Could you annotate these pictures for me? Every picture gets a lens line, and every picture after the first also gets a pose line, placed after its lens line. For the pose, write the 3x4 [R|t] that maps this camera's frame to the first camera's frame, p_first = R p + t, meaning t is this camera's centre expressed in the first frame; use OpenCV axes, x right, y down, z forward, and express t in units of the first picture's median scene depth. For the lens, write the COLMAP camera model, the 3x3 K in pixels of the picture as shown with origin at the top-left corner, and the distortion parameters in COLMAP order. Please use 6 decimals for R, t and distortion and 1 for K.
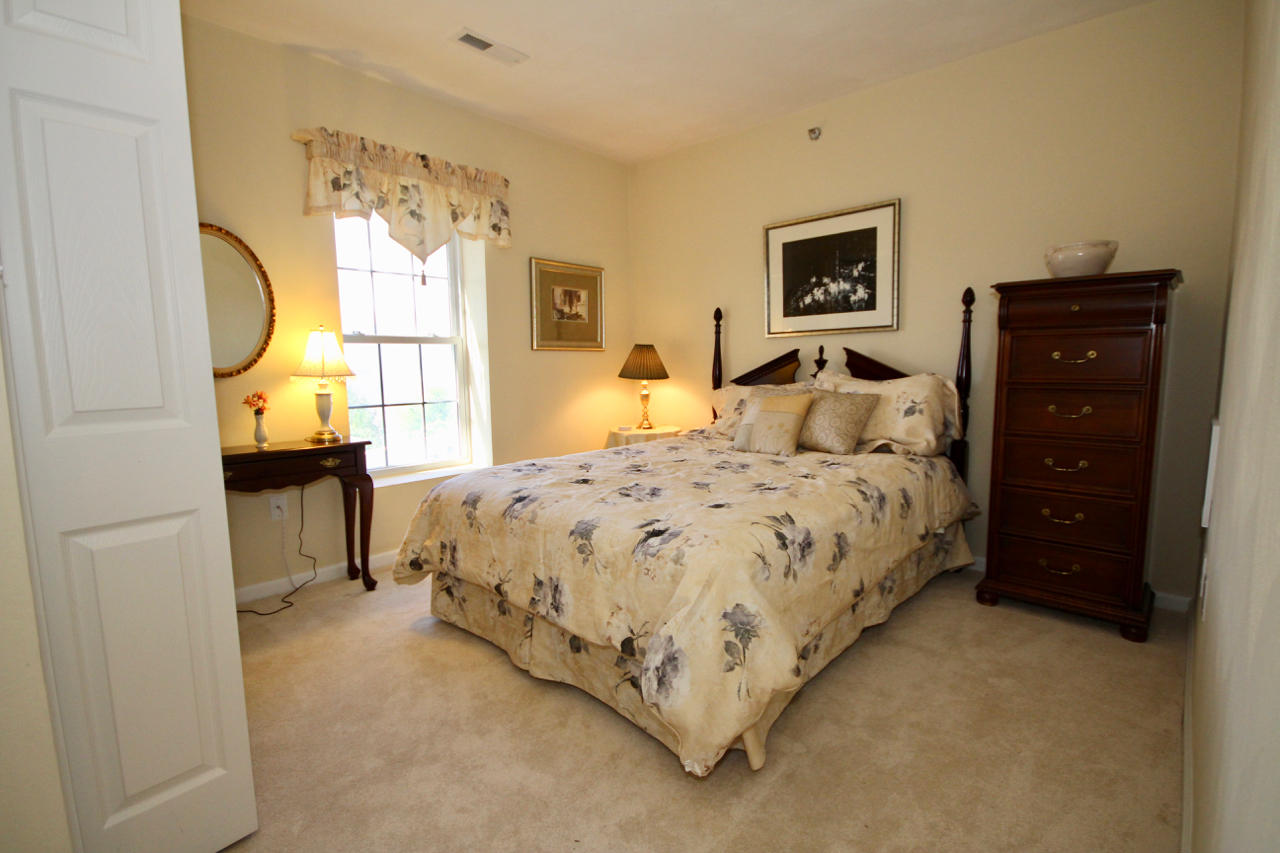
lens RADIAL K [[593.7, 0, 637.6], [0, 593.7, 429.3], [0, 0, 1]] dist [-0.003533, -0.004100]
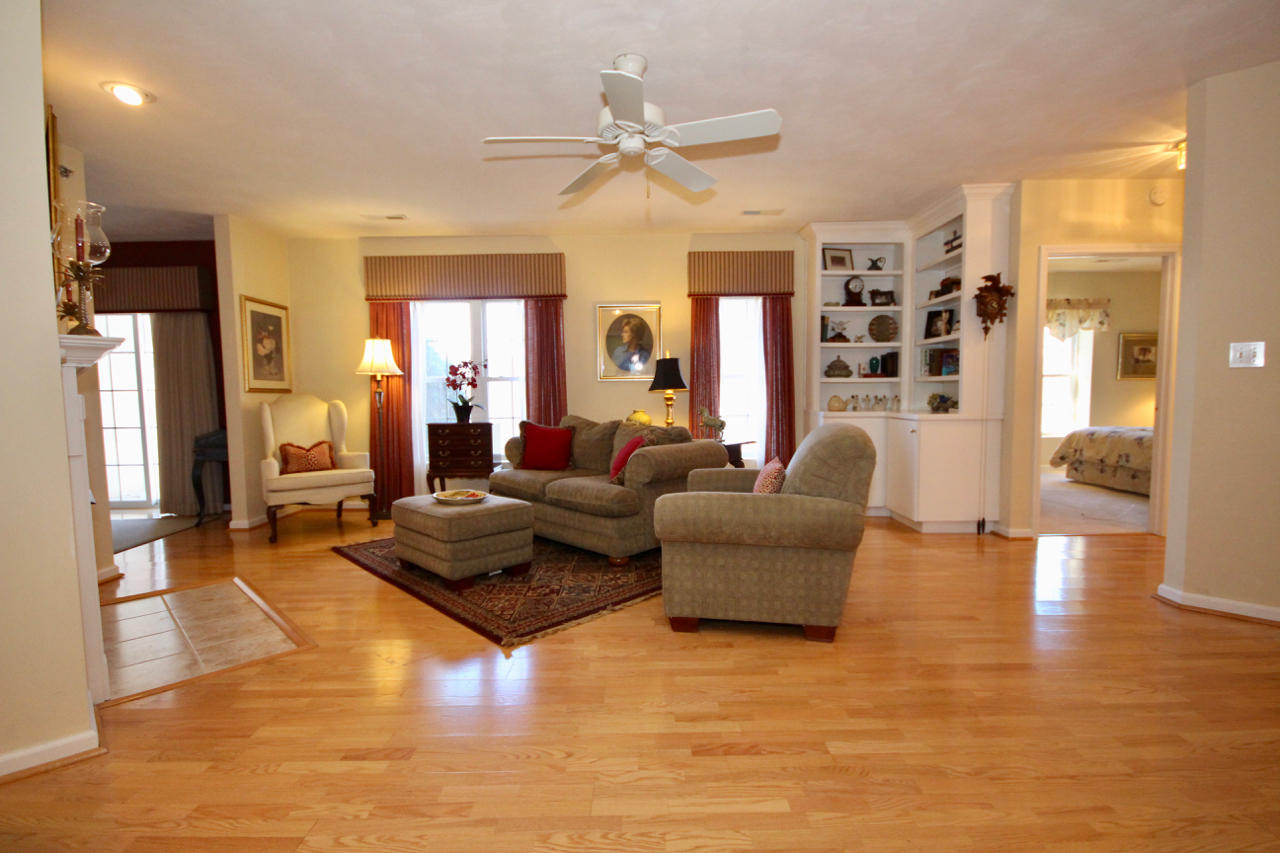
lens RADIAL K [[593.7, 0, 640.8], [0, 593.7, 430.4], [0, 0, 1]] dist [-0.003533, -0.004100]
pose [[0.680466, 0.055518, -0.730673, 0.210213], [-0.087534, 0.996144, -0.005830, 0.201879], [0.727533, 0.067926, 0.682702, -1.632830]]
